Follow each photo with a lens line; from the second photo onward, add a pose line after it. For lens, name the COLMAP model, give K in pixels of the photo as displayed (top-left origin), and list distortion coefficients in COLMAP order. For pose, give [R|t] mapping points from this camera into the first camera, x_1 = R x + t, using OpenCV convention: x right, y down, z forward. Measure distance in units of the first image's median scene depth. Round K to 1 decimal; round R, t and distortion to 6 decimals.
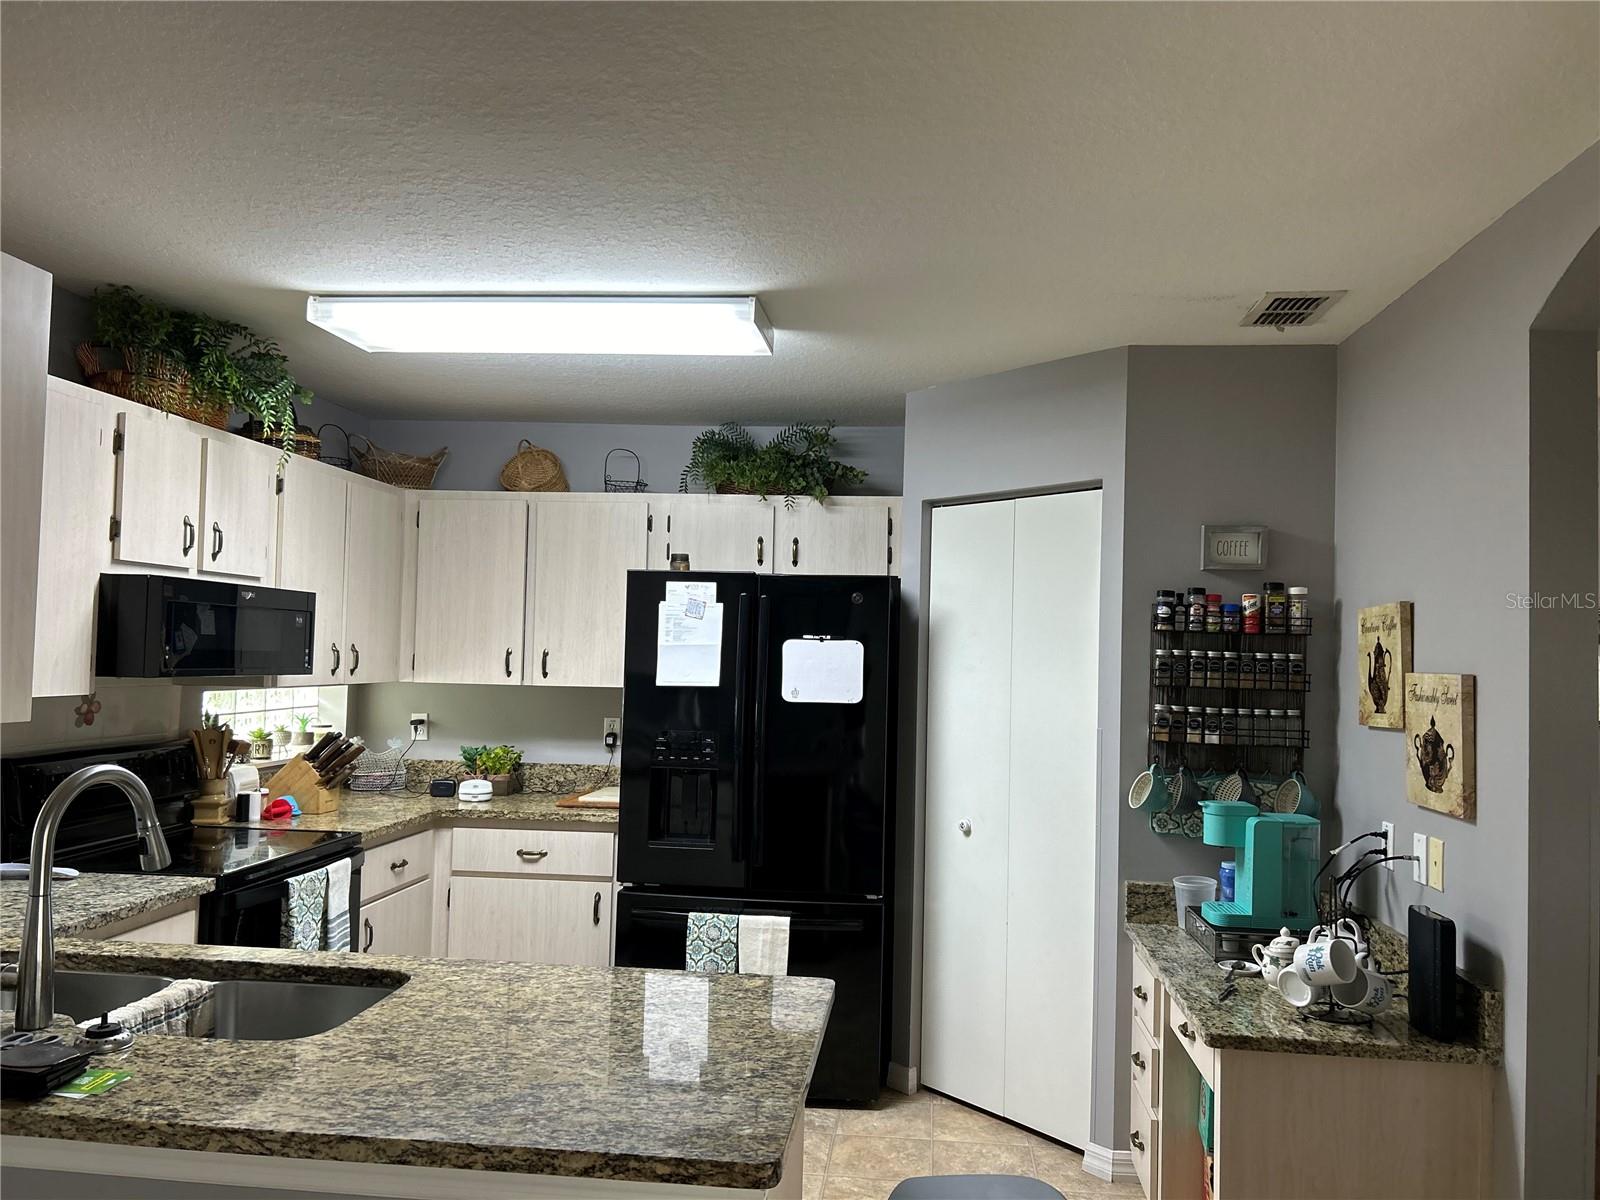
lens RADIAL K [[1195.6, 0, 800.0], [0, 1195.6, 600.0], [0, 0, 1]] dist [0.063134, -0.107631]
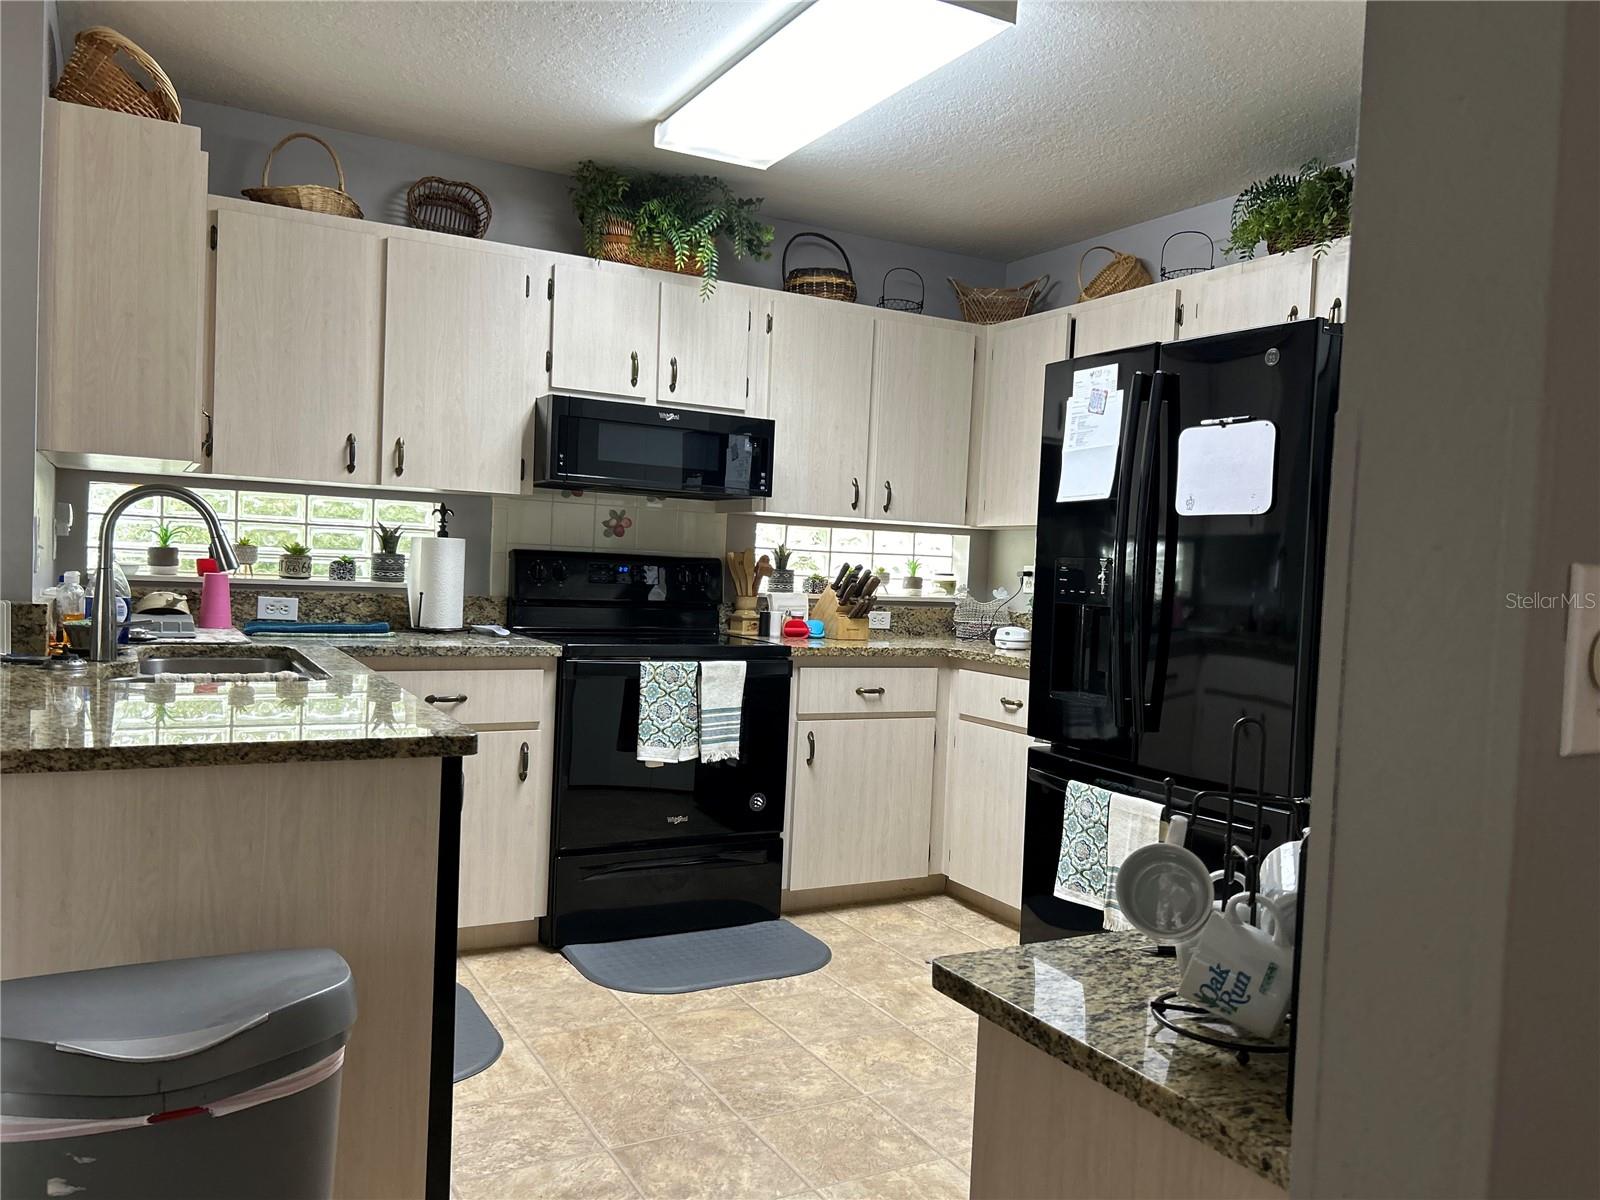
lens RADIAL K [[1195.6, 0, 800.0], [0, 1195.6, 600.0], [0, 0, 1]] dist [0.063134, -0.107631]
pose [[0.575438, 0.028097, -0.817363, 0.460575], [0.007764, 0.999177, 0.039813, 0.107537], [0.817809, -0.029256, 0.574746, 0.397022]]
